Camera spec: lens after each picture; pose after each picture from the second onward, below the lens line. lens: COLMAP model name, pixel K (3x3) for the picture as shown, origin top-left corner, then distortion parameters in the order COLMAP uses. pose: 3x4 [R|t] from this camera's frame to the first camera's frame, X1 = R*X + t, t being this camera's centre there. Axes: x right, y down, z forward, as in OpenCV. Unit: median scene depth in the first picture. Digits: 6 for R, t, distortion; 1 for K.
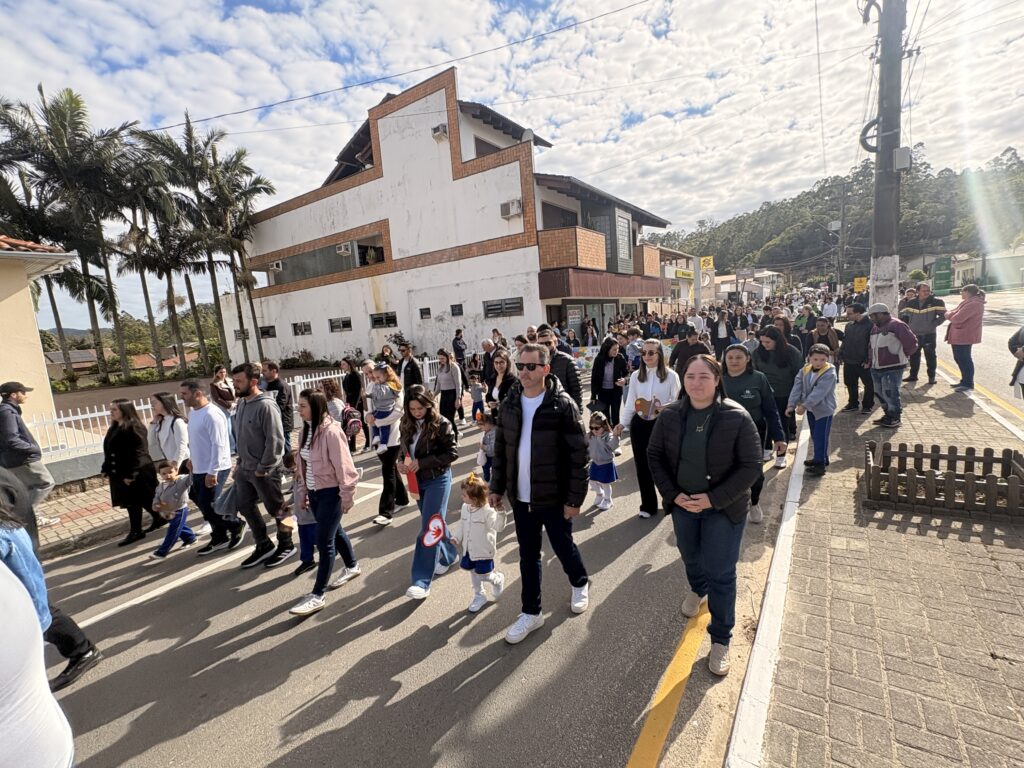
lens RADIAL K [[450.4, 0, 510.4], [0, 450.4, 383.2], [0, 0, 1]] dist [0.000971, -0.000626]
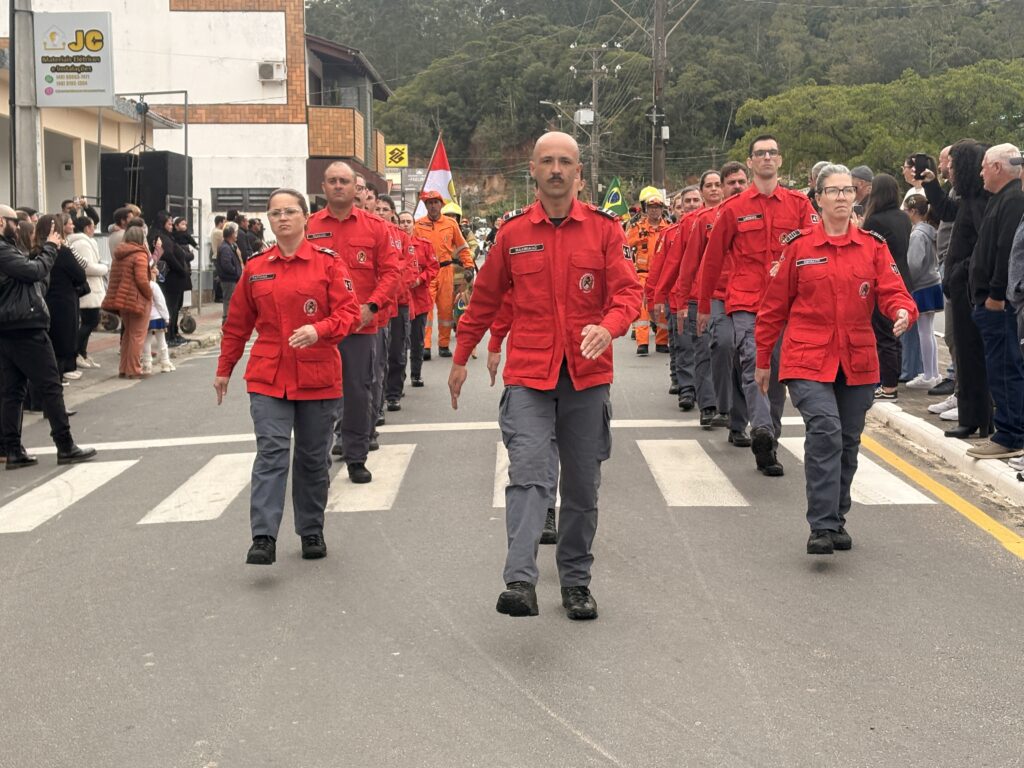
lens RADIAL K [[1702.0, 0, 511.9], [0, 1702.0, 385.4], [0, 0, 1]] dist [0.046378, 0.000000]
pose [[0.820377, 0.033855, 0.570819, -0.987976], [0.019552, 0.996001, -0.087172, 0.303337], [-0.571488, 0.082675, 0.816435, -1.171485]]
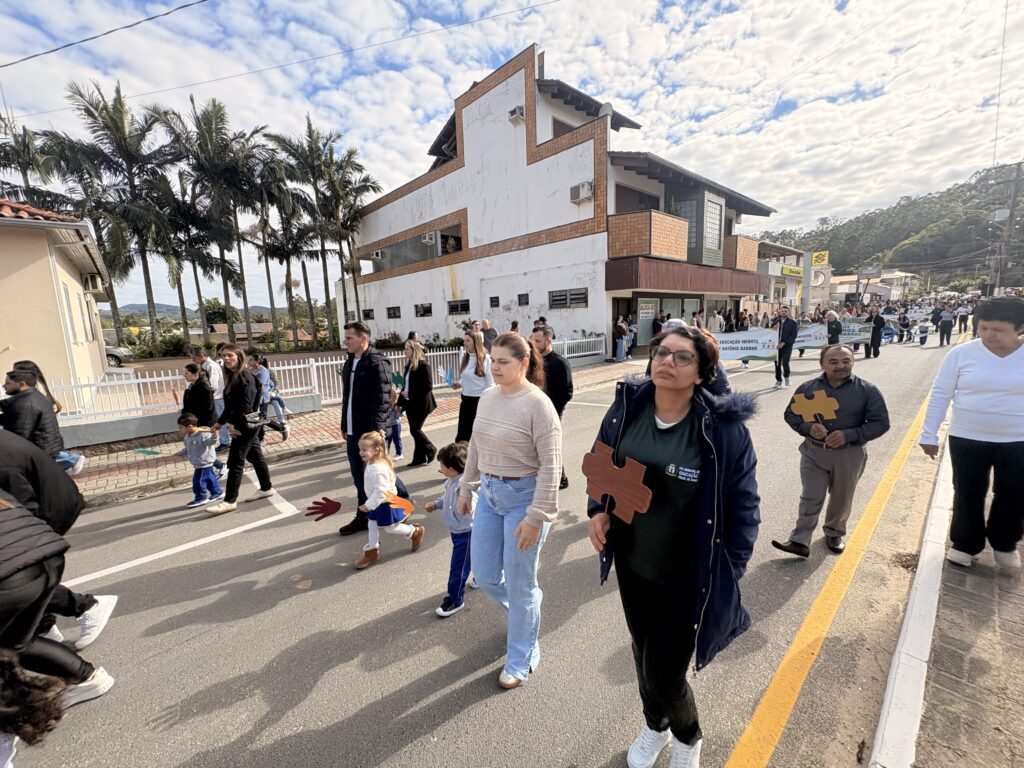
lens RADIAL K [[410.8, 0, 513.9], [0, 410.8, 381.8], [0, 0, 1]] dist [0.000881, -0.000891]
pose [[0.973182, 0.078177, -0.216346, 0.061665], [-0.072015, 0.996745, 0.036230, -0.012528], [0.218474, -0.019678, 0.975644, 0.100894]]
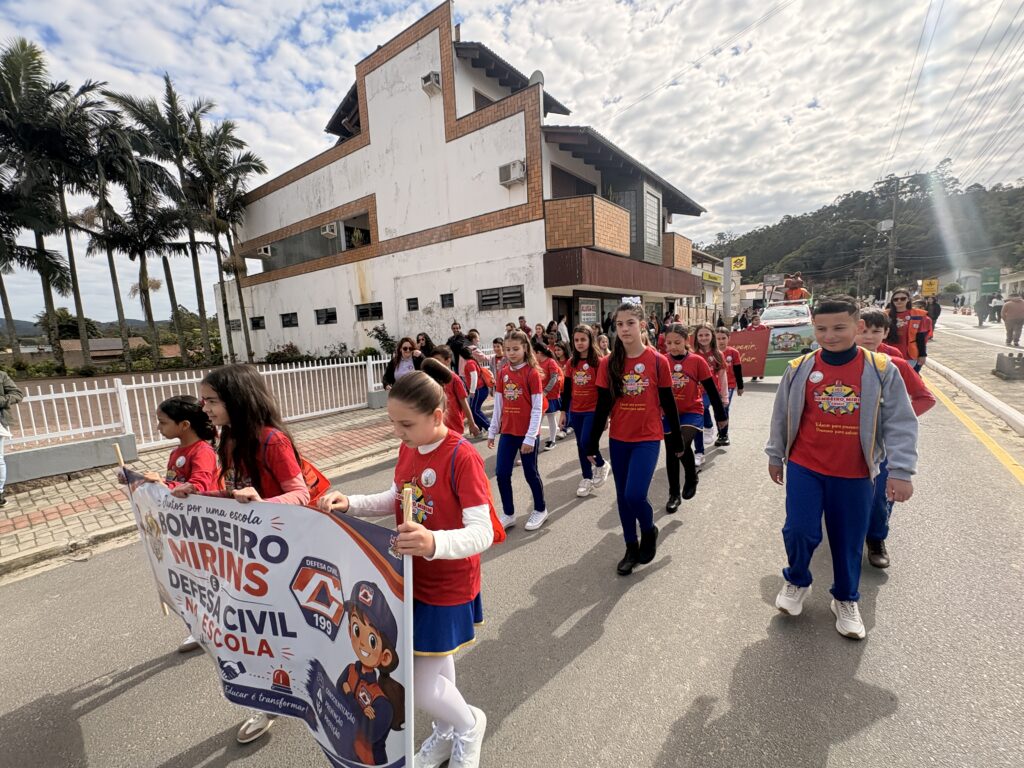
lens RADIAL K [[423.1, 0, 511.7], [0, 423.1, 383.3], [0, 0, 1]] dist [0.001414, -0.000752]
pose [[0.998311, 0.036698, -0.045034, 0.036775], [-0.036659, 0.999326, 0.001692, -0.013013], [0.045066, -0.000038, 0.998984, 0.194355]]
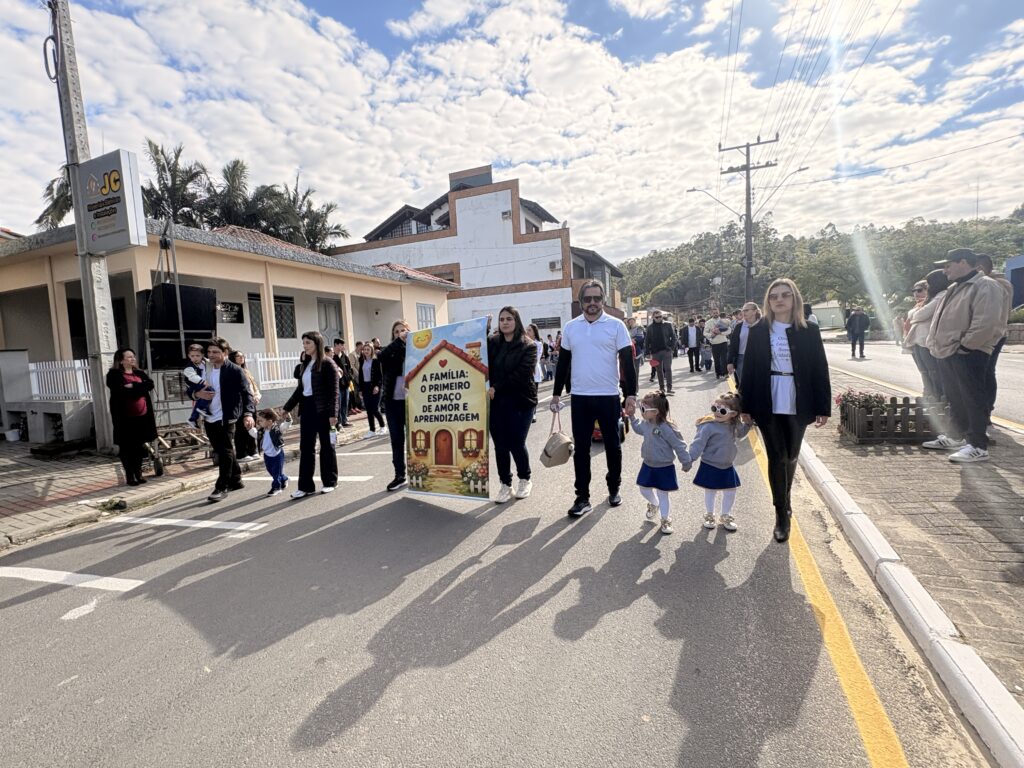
lens RADIAL K [[467.5, 0, 506.3], [0, 467.5, 382.3], [0, 0, 1]] dist [0.007692, -0.002014]
pose [[0.977905, 0.012236, 0.208690, -0.417097], [0.003261, 0.997271, -0.073752, 0.140072], [-0.209023, 0.072803, 0.975197, -0.499129]]
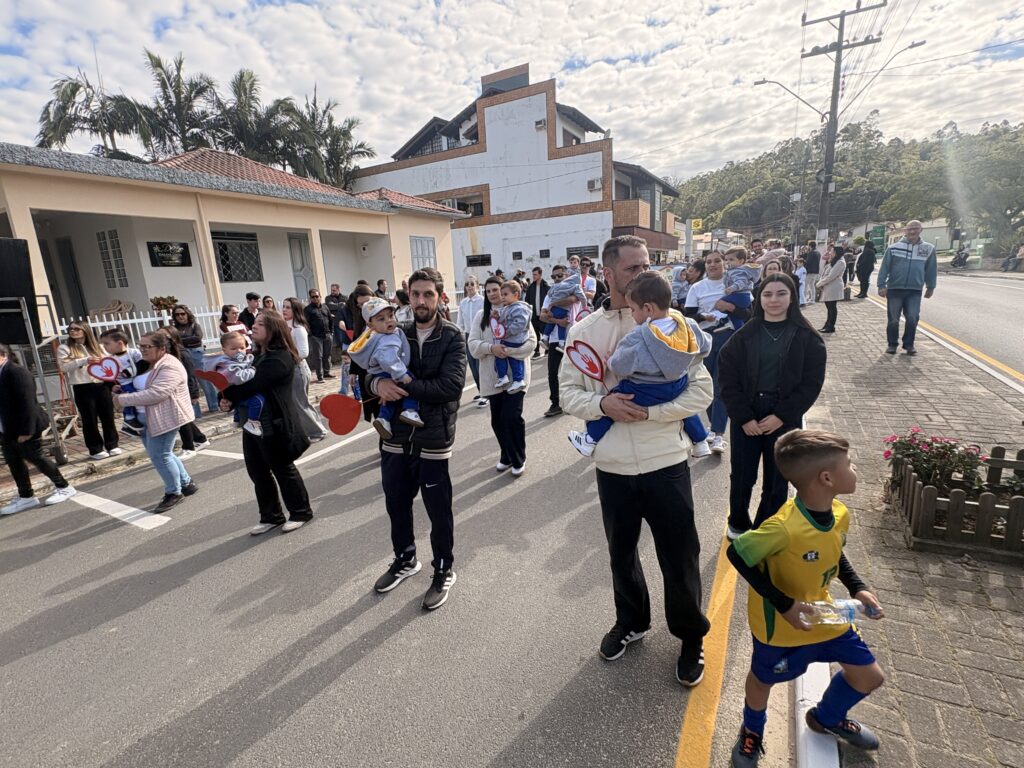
lens RADIAL K [[467.5, 0, 508.1], [0, 467.5, 379.8], [0, 0, 1]] dist [0.007692, -0.002014]
pose [[0.995338, 0.005816, 0.096271, -0.328715], [-0.013457, 0.996791, 0.078912, 0.105073], [-0.095503, -0.079839, 0.992222, -0.426535]]
